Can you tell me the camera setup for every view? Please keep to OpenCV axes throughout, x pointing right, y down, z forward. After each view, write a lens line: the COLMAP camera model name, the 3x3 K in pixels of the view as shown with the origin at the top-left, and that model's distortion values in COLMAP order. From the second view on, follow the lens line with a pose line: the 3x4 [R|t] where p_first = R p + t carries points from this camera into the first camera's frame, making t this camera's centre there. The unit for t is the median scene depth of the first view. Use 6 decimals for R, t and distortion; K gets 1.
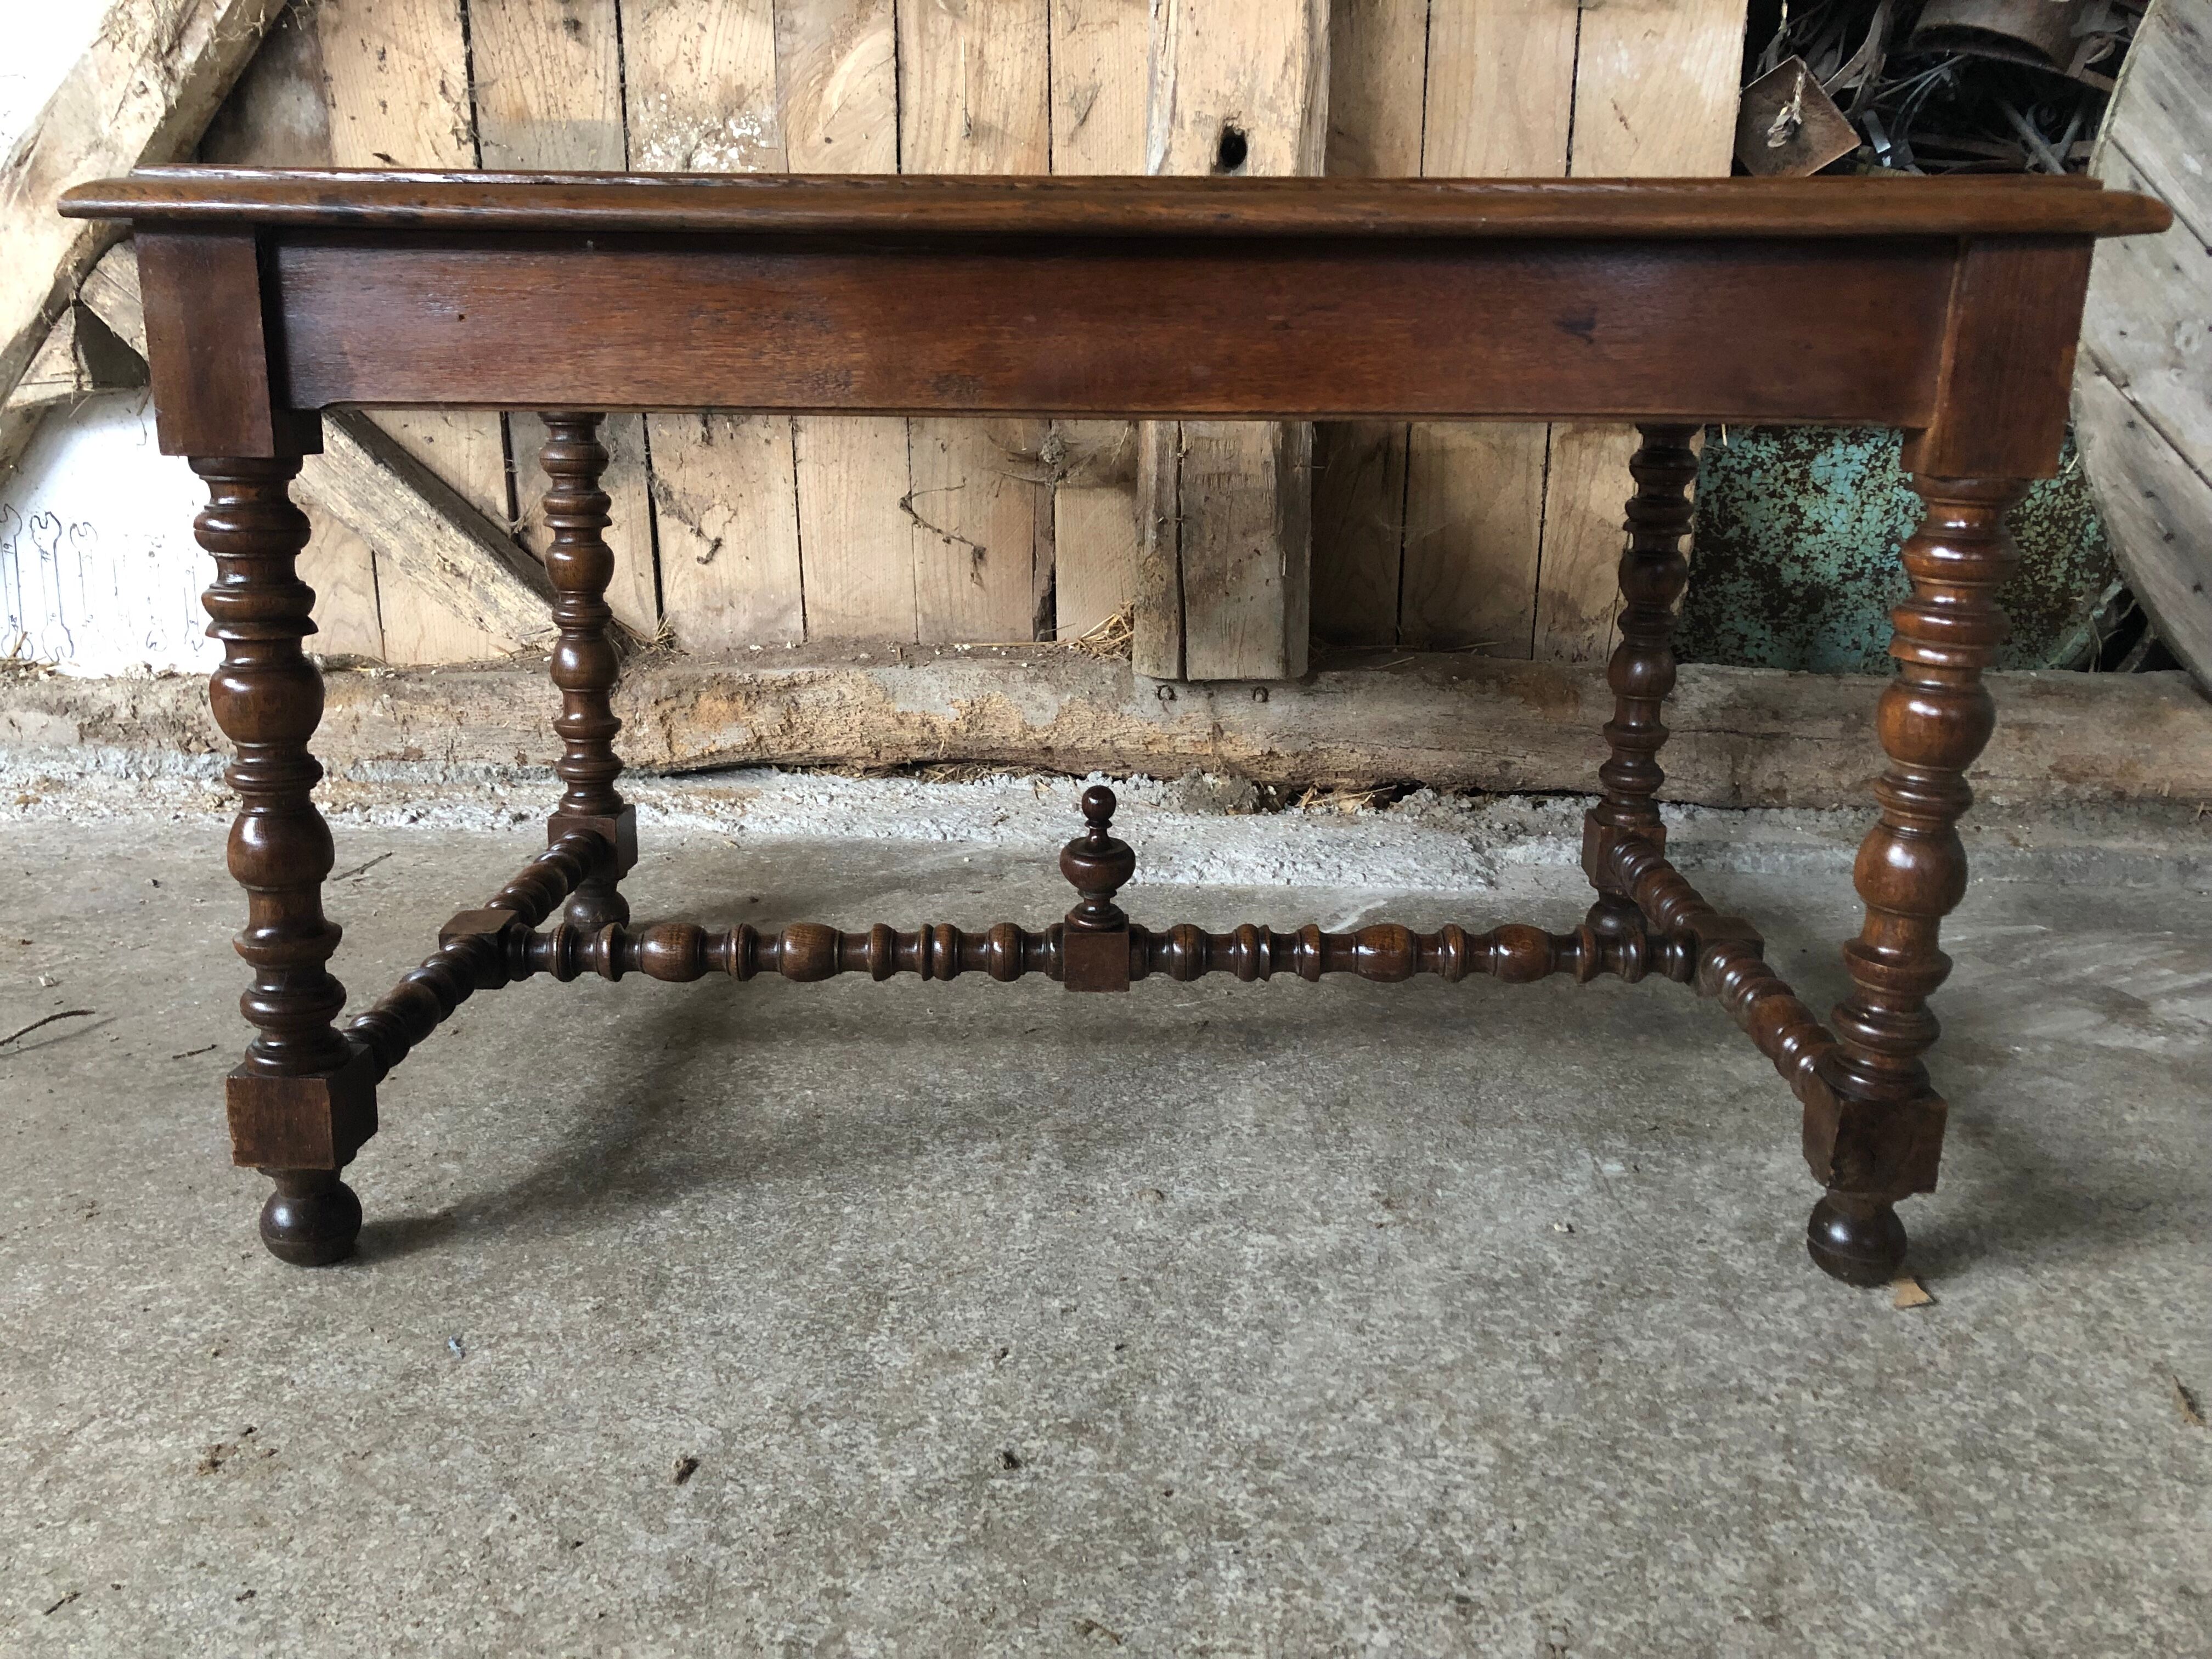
lens RADIAL K [[1812.8, 0, 1077.5], [0, 1812.8, 818.0], [0, 0, 1]] dist [0.018317, -0.001070]
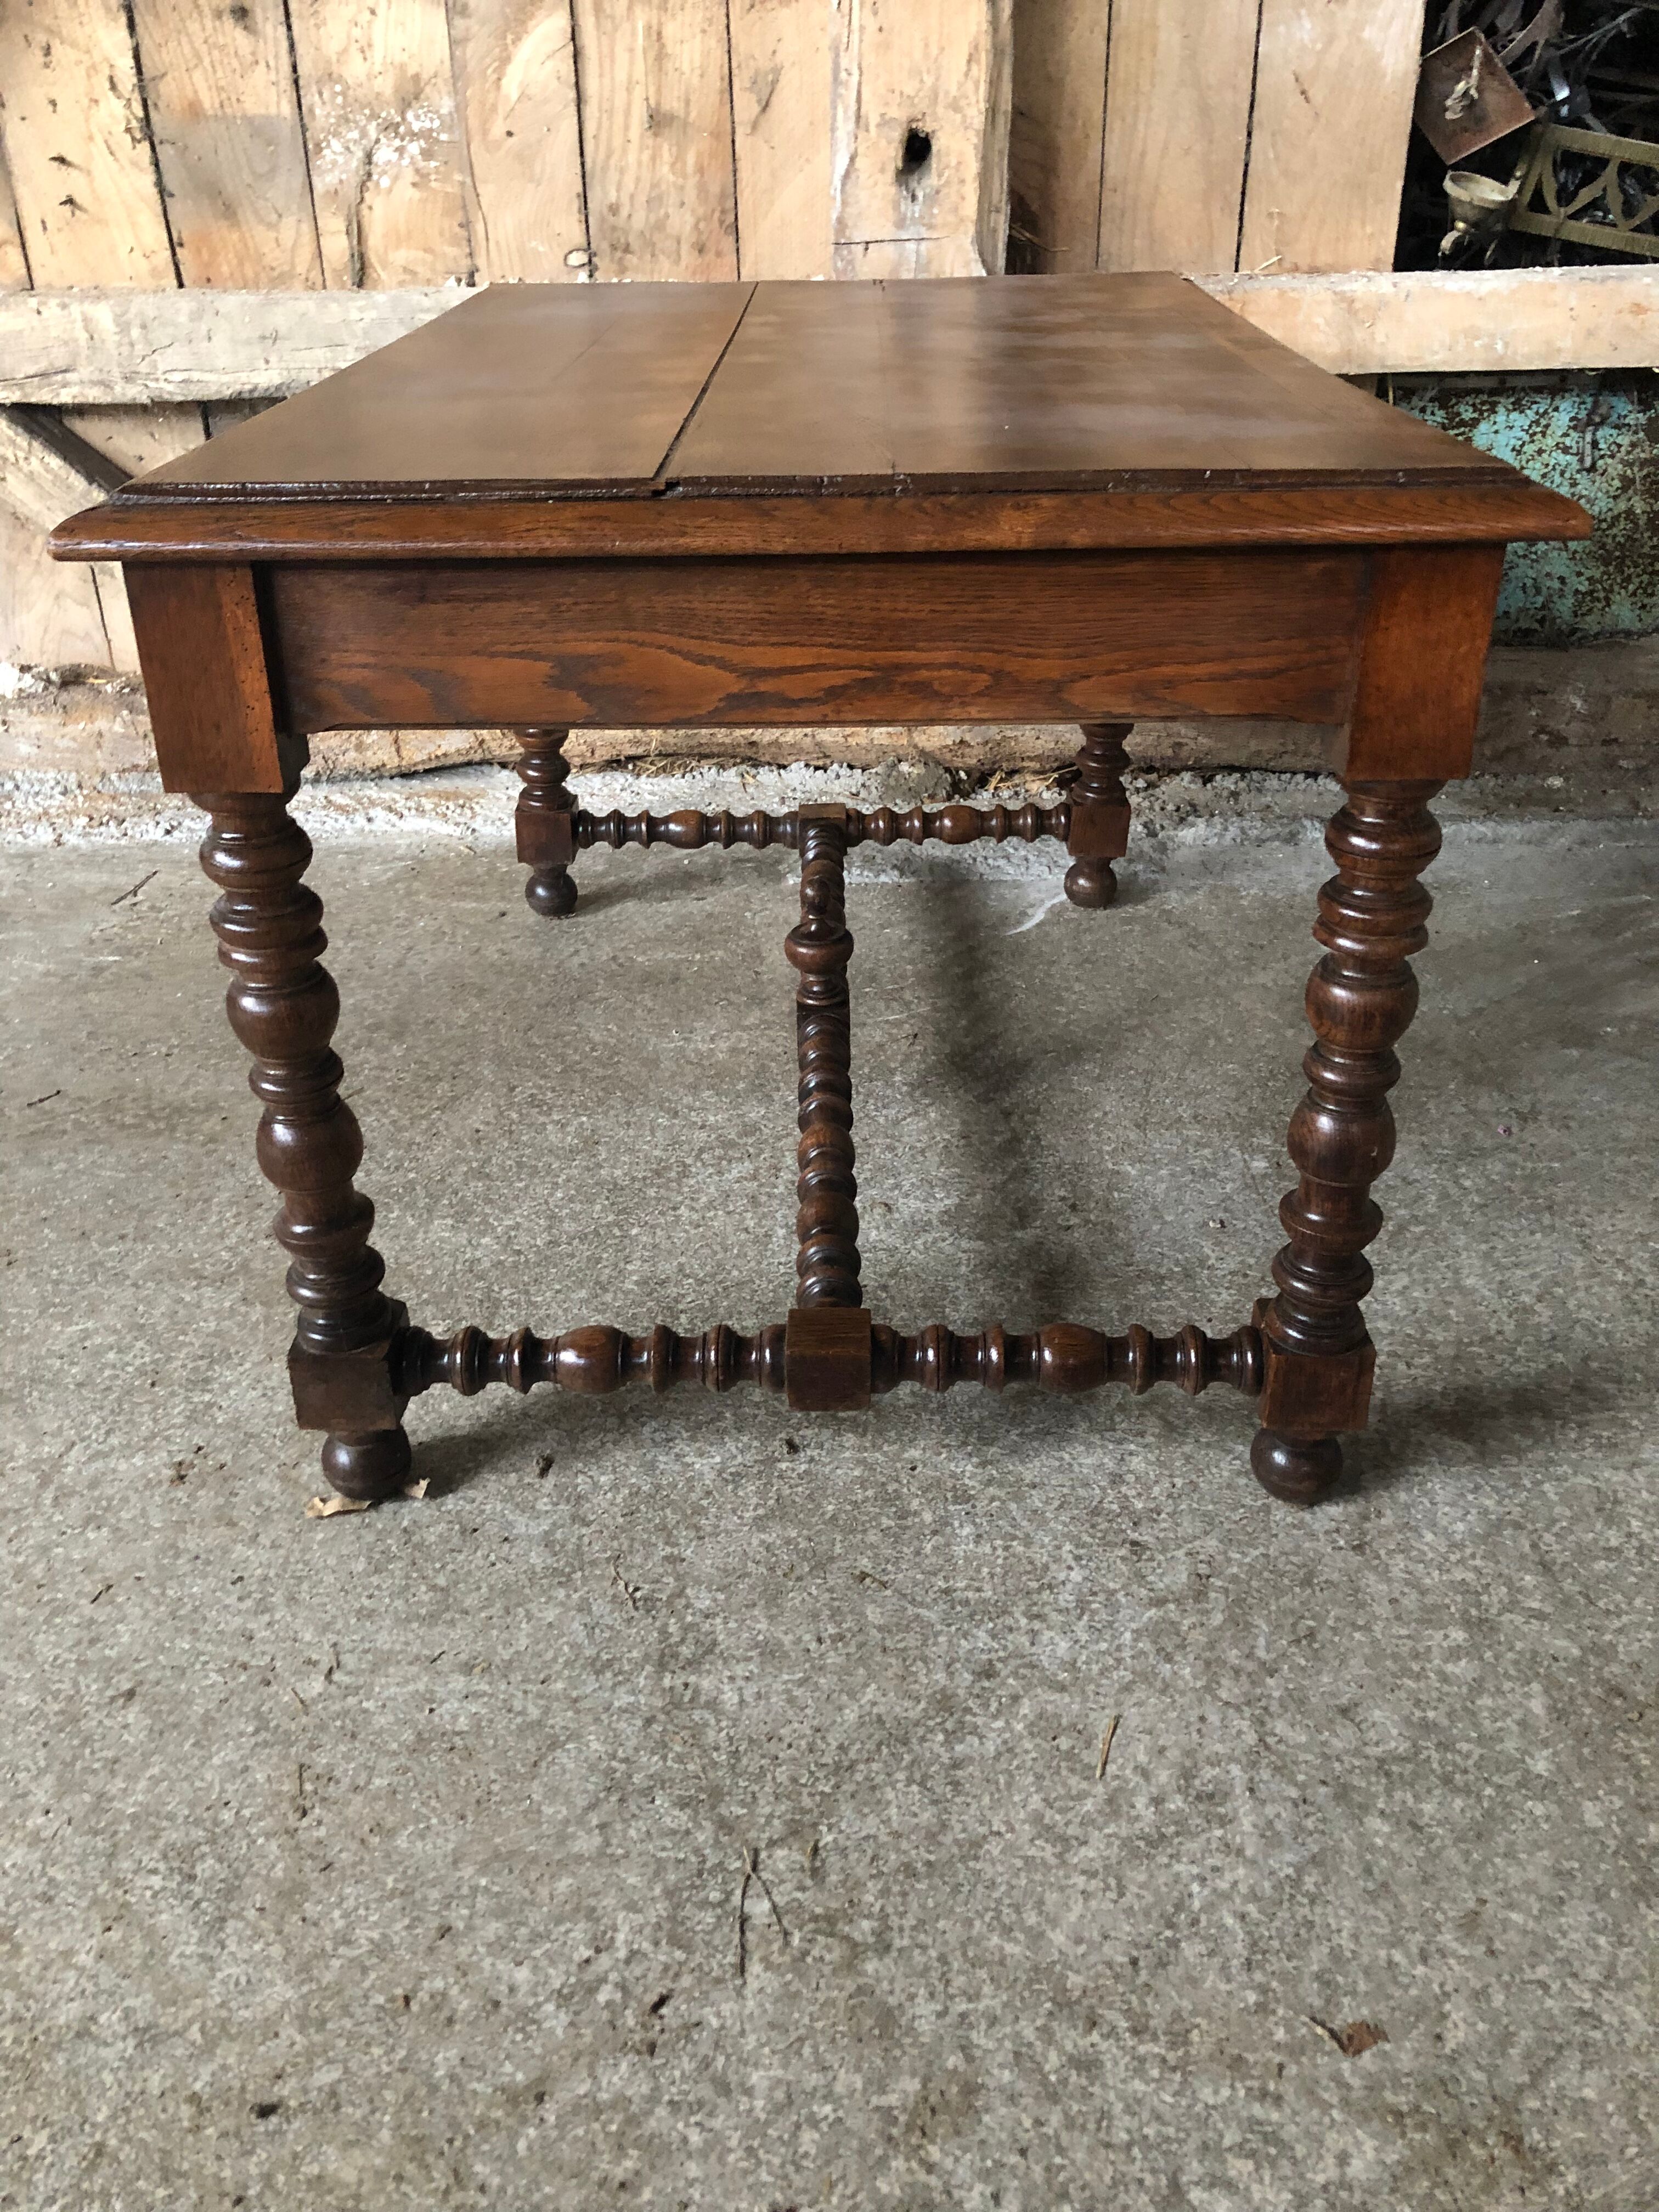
lens RADIAL K [[1812.8, 0, 792.1], [0, 1812.8, 1086.1], [0, 0, 1]] dist [0.018317, -0.001070]
pose [[0.998992, -0.040580, 0.019208, -0.036514], [0.035038, 0.972182, 0.231591, -0.145418], [-0.028072, -0.230684, 0.972624, -0.150793]]
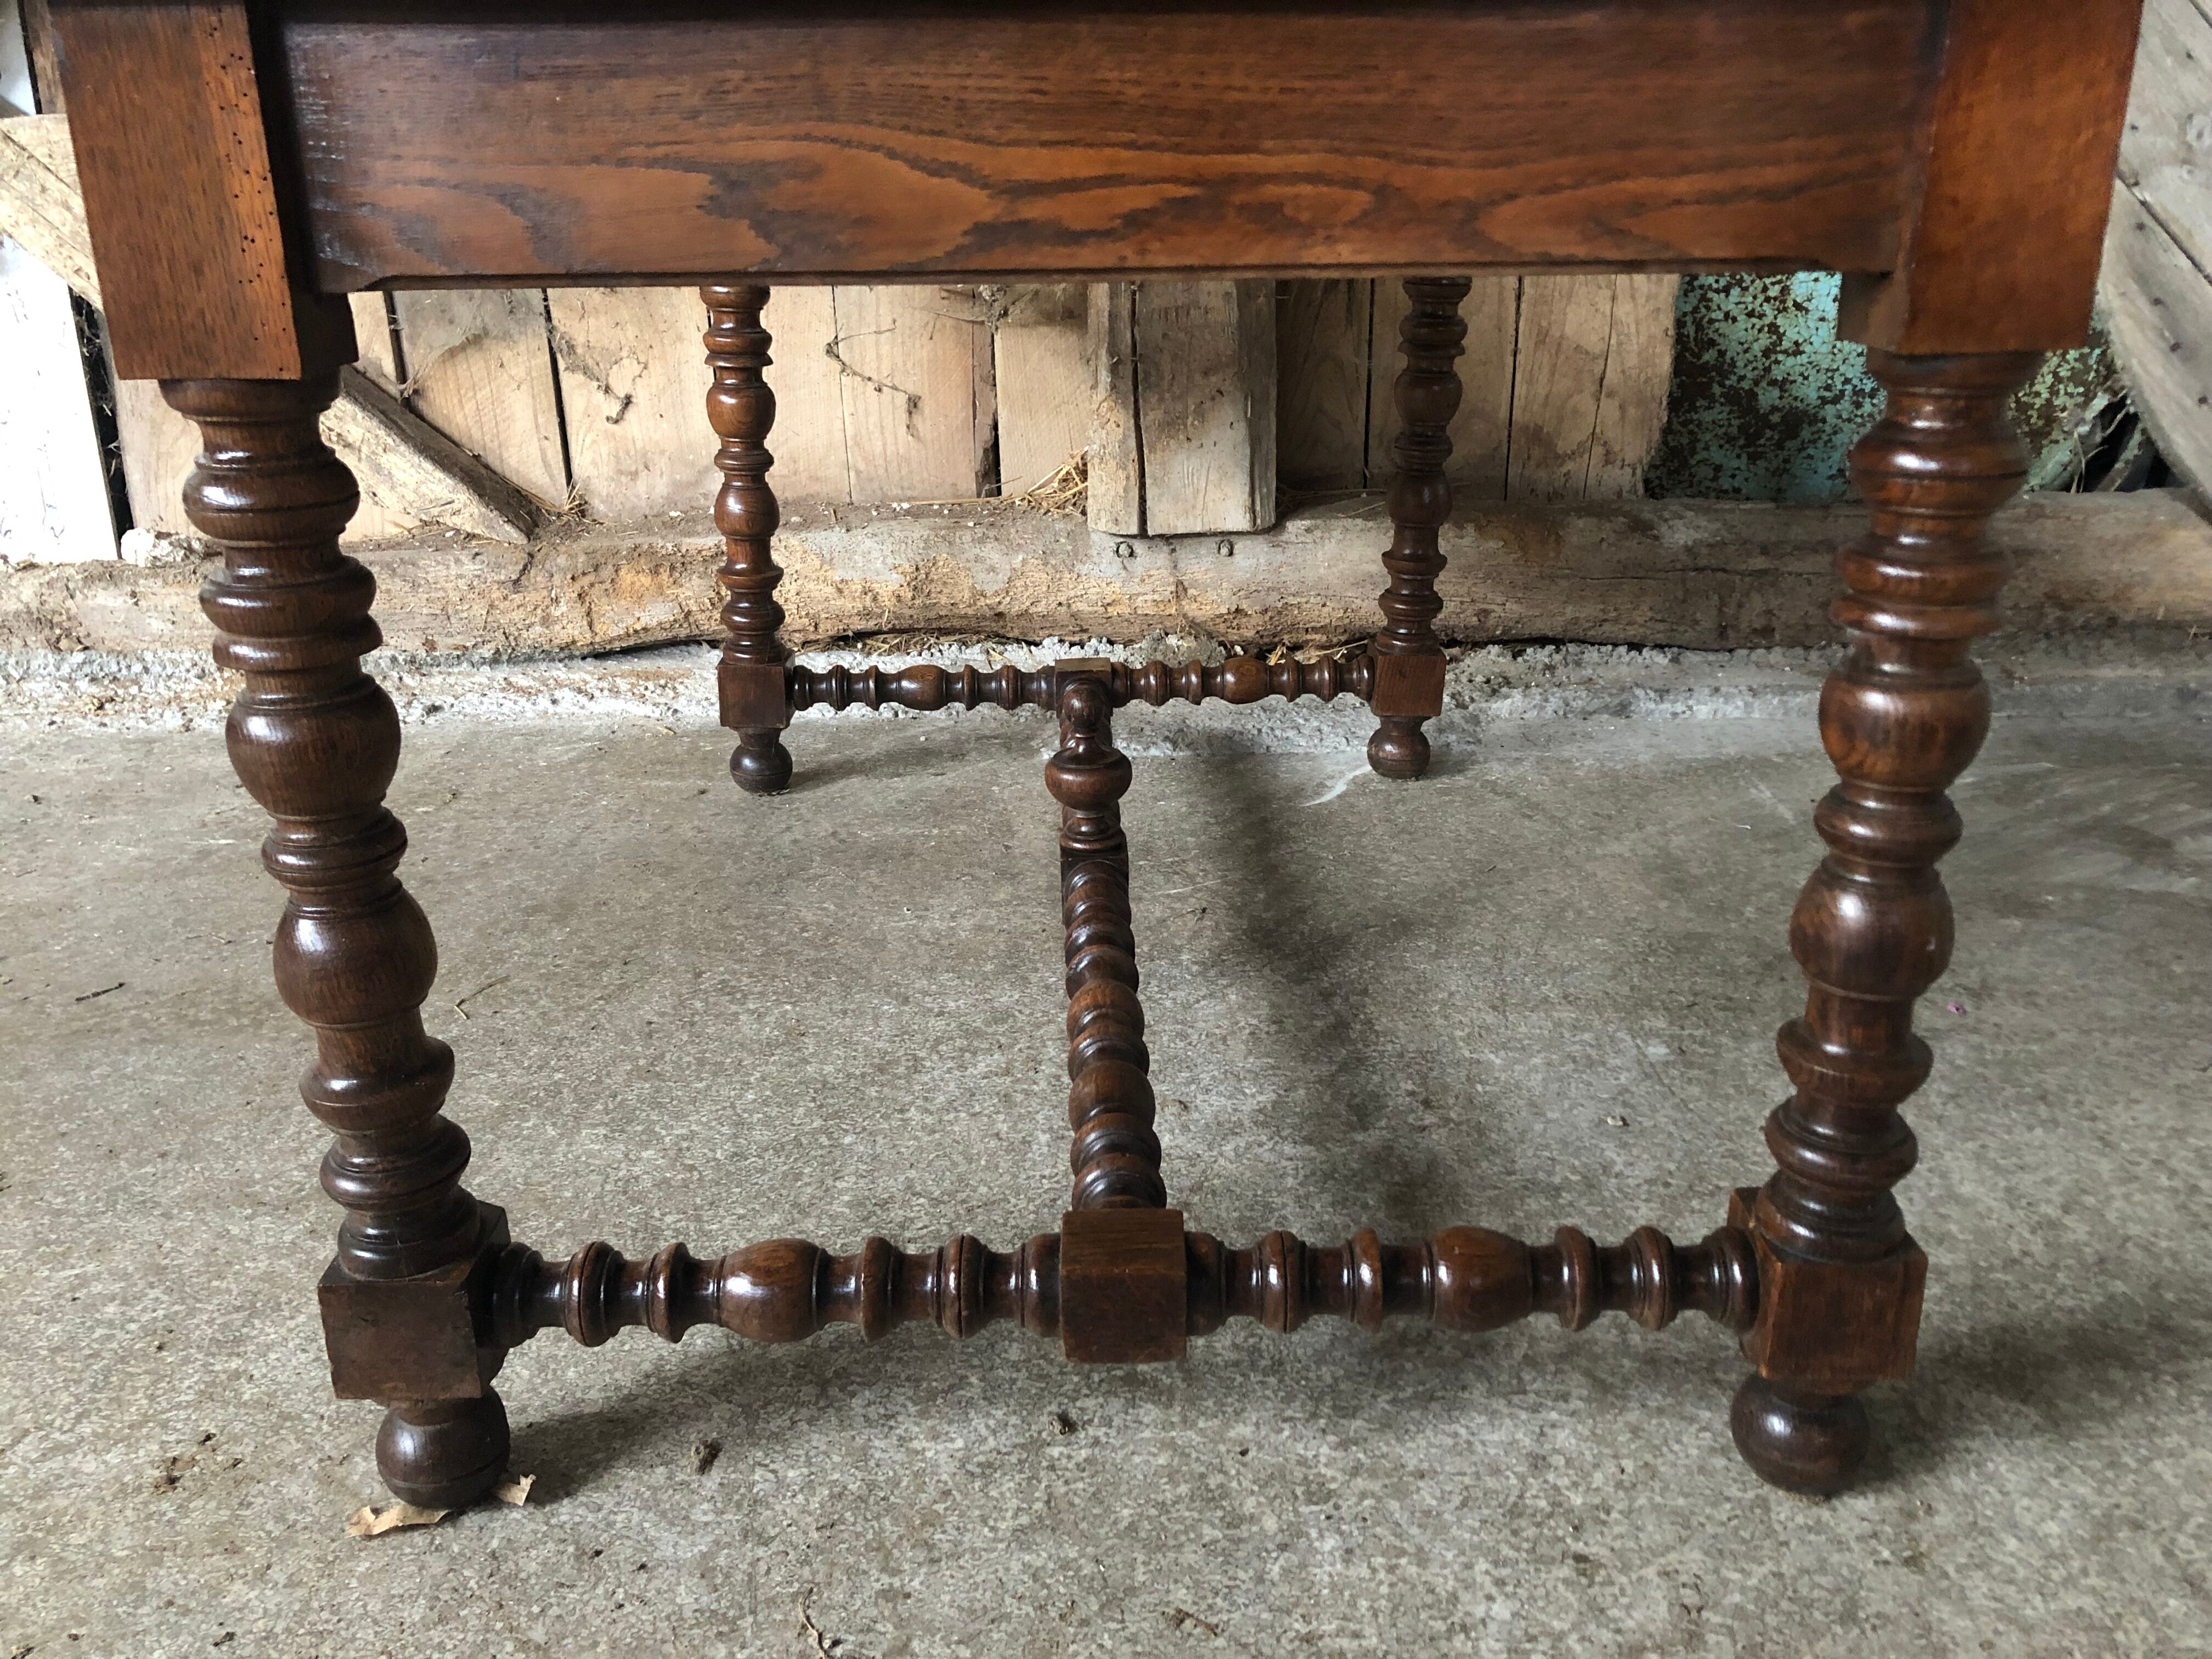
lens RADIAL K [[1812.8, 0, 1075.5], [0, 1812.8, 836.7], [0, 0, 1]] dist [0.018317, -0.001070]
pose [[0.997879, -0.042949, 0.048914, -0.045923], [0.038160, 0.994751, 0.094948, -0.018156], [-0.052735, -0.092880, 0.994280, 0.088082]]
